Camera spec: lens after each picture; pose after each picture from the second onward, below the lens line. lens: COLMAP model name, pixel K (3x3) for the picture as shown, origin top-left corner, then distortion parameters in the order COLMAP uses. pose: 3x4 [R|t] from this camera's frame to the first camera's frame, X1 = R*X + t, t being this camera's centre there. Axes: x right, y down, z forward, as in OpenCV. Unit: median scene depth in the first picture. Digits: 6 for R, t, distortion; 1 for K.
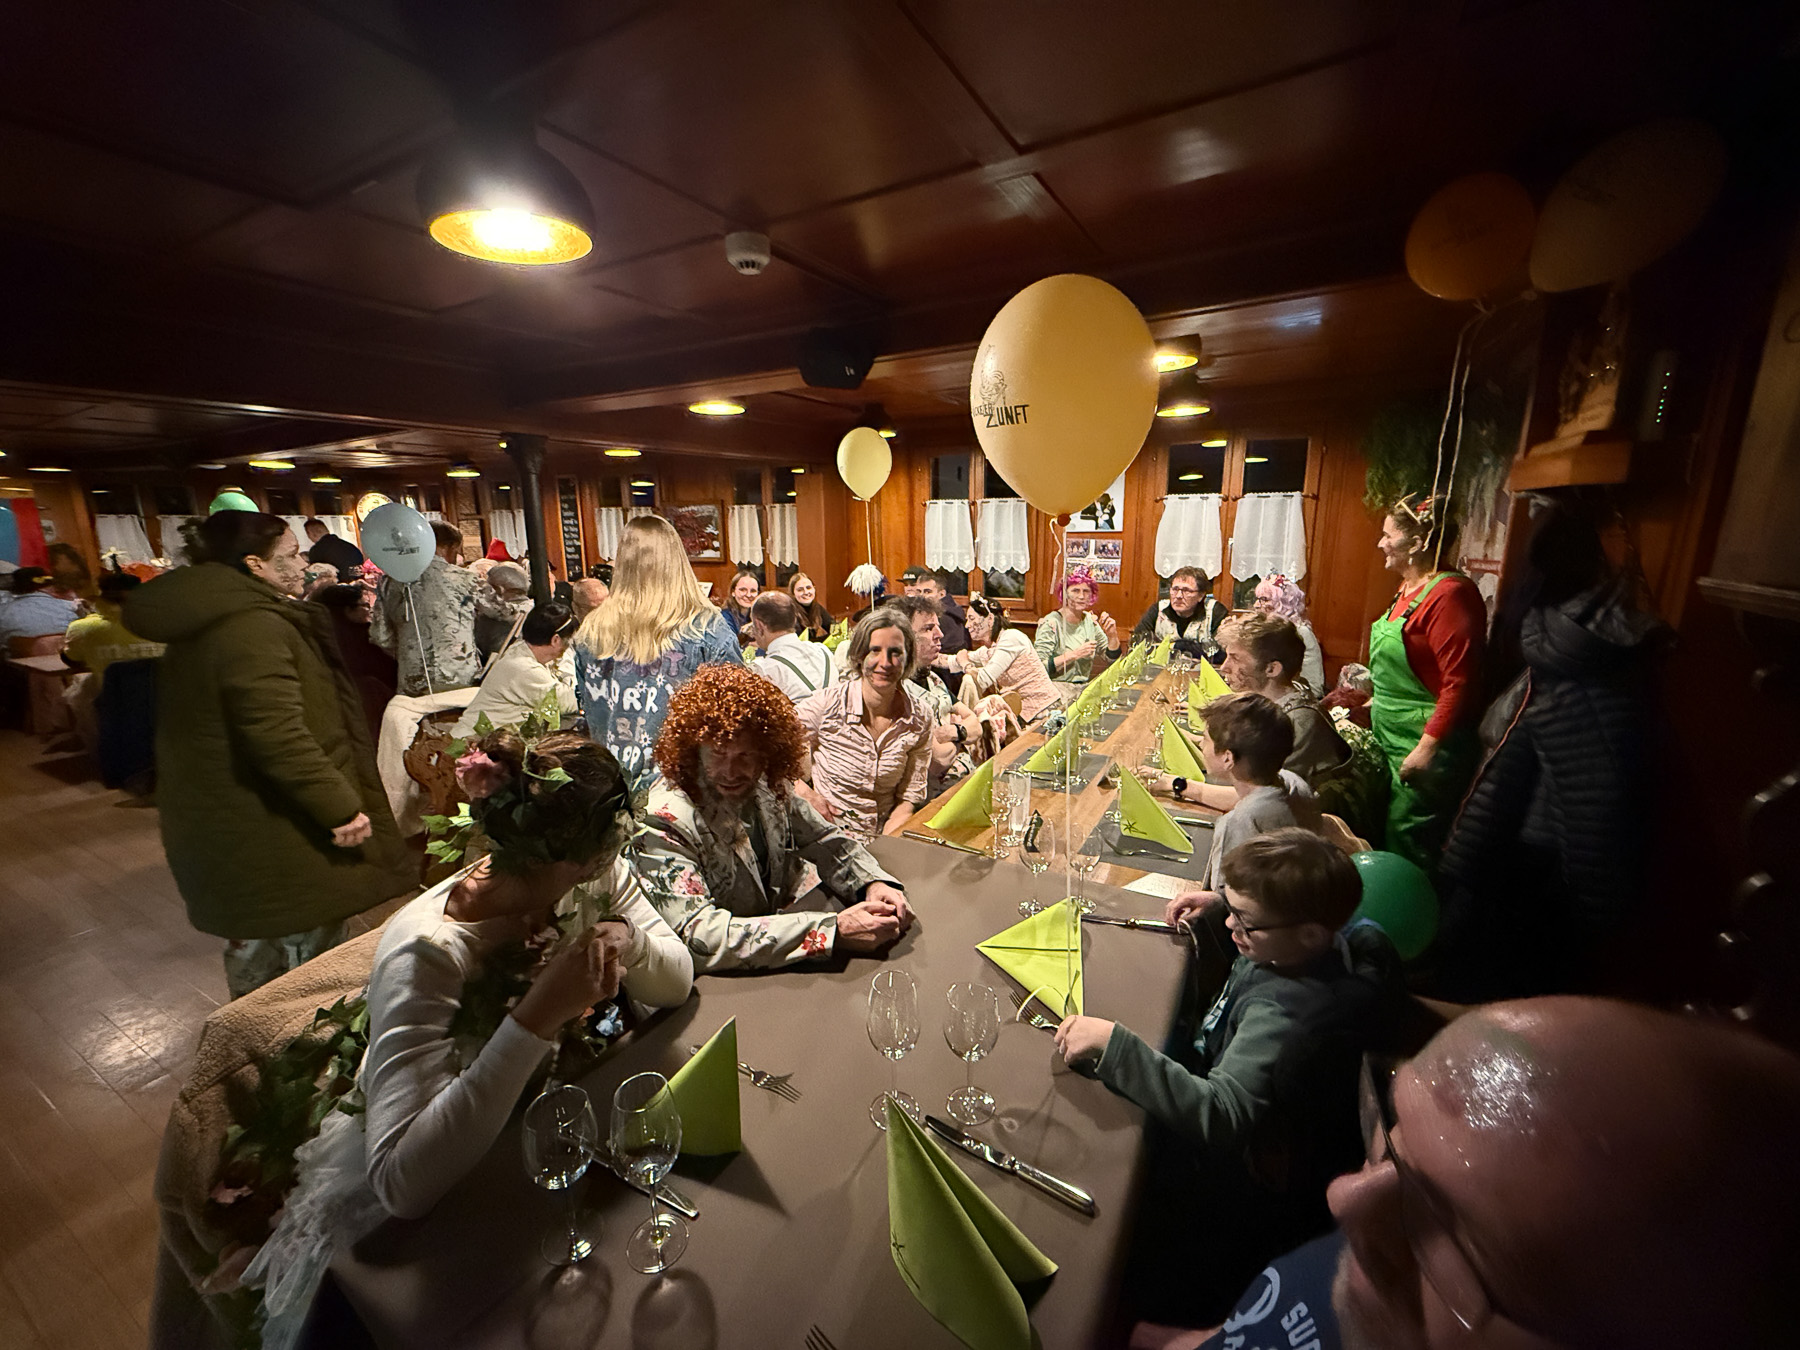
lens RADIAL K [[725.1, 0, 900.0], [0, 725.1, 675.0], [0, 0, 1]] dist [0.000486, 0.000011]
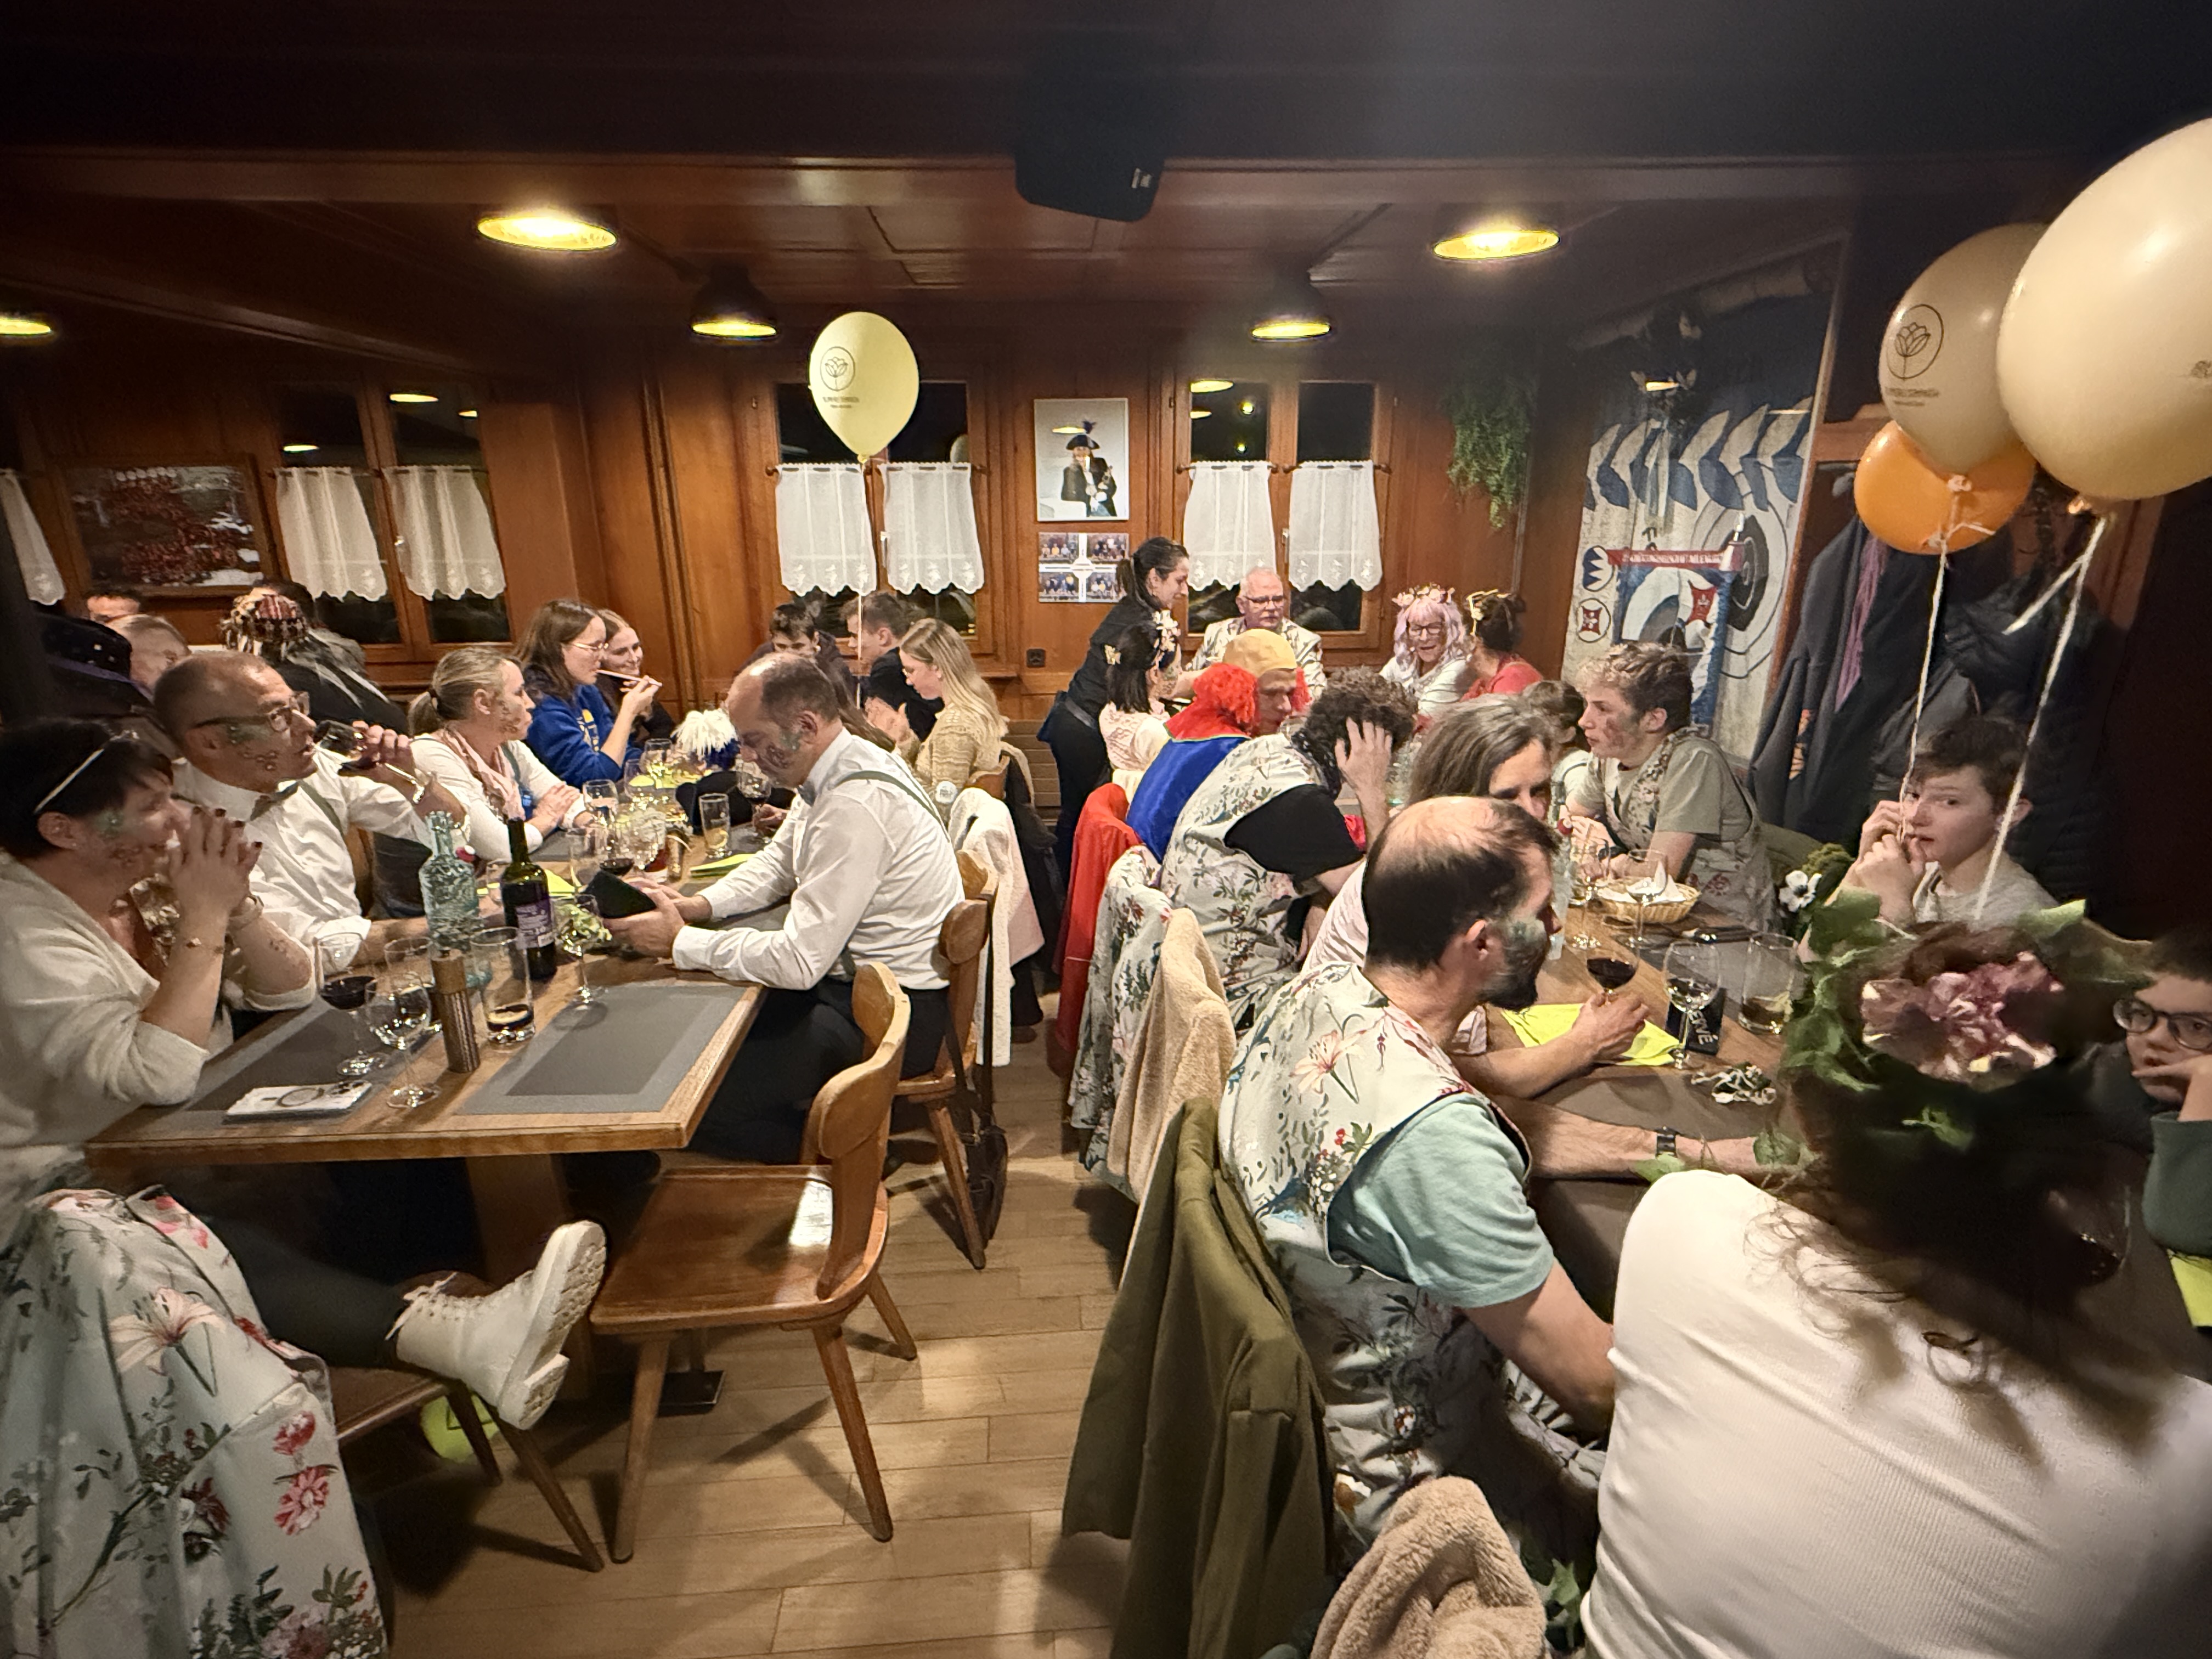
lens RADIAL K [[1107.9, 0, 1106.0], [0, 1107.9, 829.5], [0, 0, 1]] dist [-0.003391, 0.000620]
pose [[0.850182, -0.148485, 0.505116, -0.235585], [0.109802, 0.988316, 0.105716, -0.034802], [-0.514912, -0.034415, 0.856552, 0.172000]]
